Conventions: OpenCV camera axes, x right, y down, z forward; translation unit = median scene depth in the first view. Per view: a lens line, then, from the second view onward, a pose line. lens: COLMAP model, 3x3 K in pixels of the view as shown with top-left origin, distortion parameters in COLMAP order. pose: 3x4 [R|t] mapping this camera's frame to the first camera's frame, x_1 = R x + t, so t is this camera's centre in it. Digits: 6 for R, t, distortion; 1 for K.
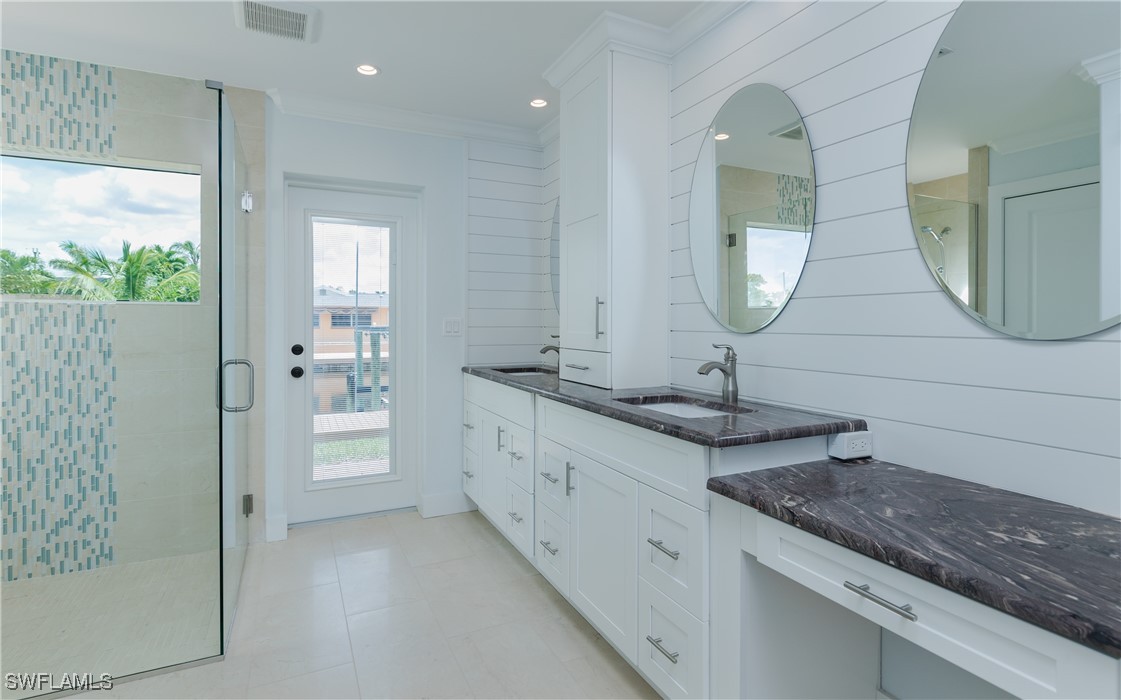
lens RADIAL K [[540.7, 0, 563.1], [0, 540.7, 323.4], [0, 0, 1]] dist [0.001627, -0.002273]
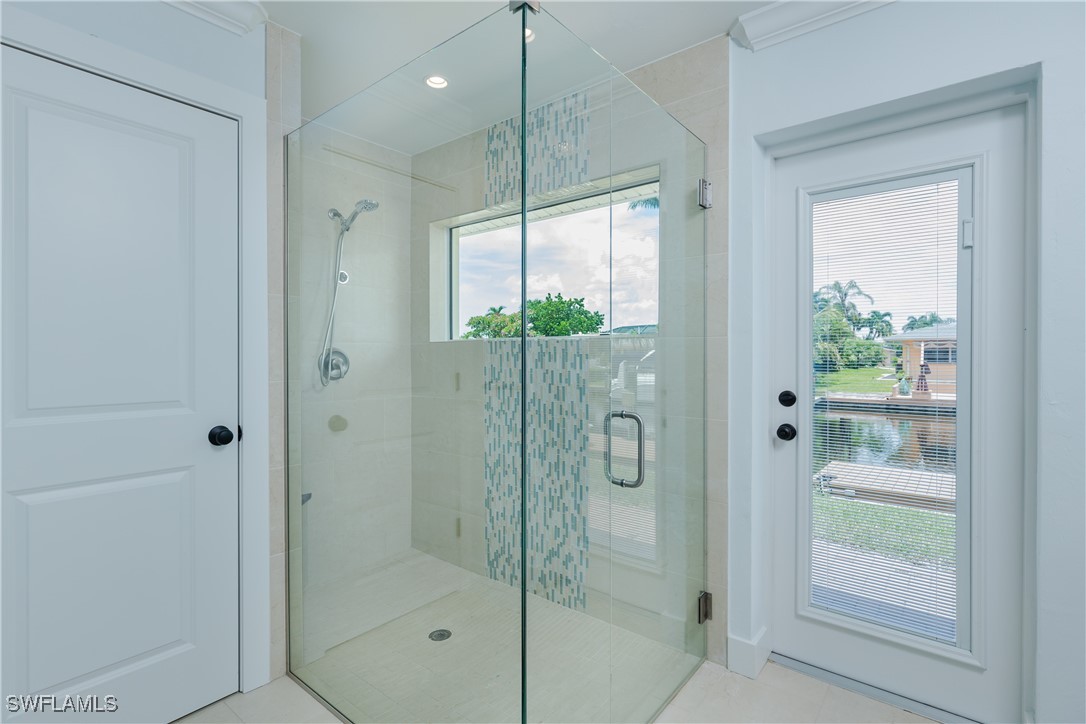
lens RADIAL K [[518.1, 0, 542.1], [0, 518.1, 356.9], [0, 0, 1]] dist [-0.000160, 0.000130]
pose [[0.419663, 0.000902, -0.907680, -0.041706], [-0.003095, 0.999995, -0.000437, -0.002269], [0.907675, 0.002992, 0.419663, 0.558526]]
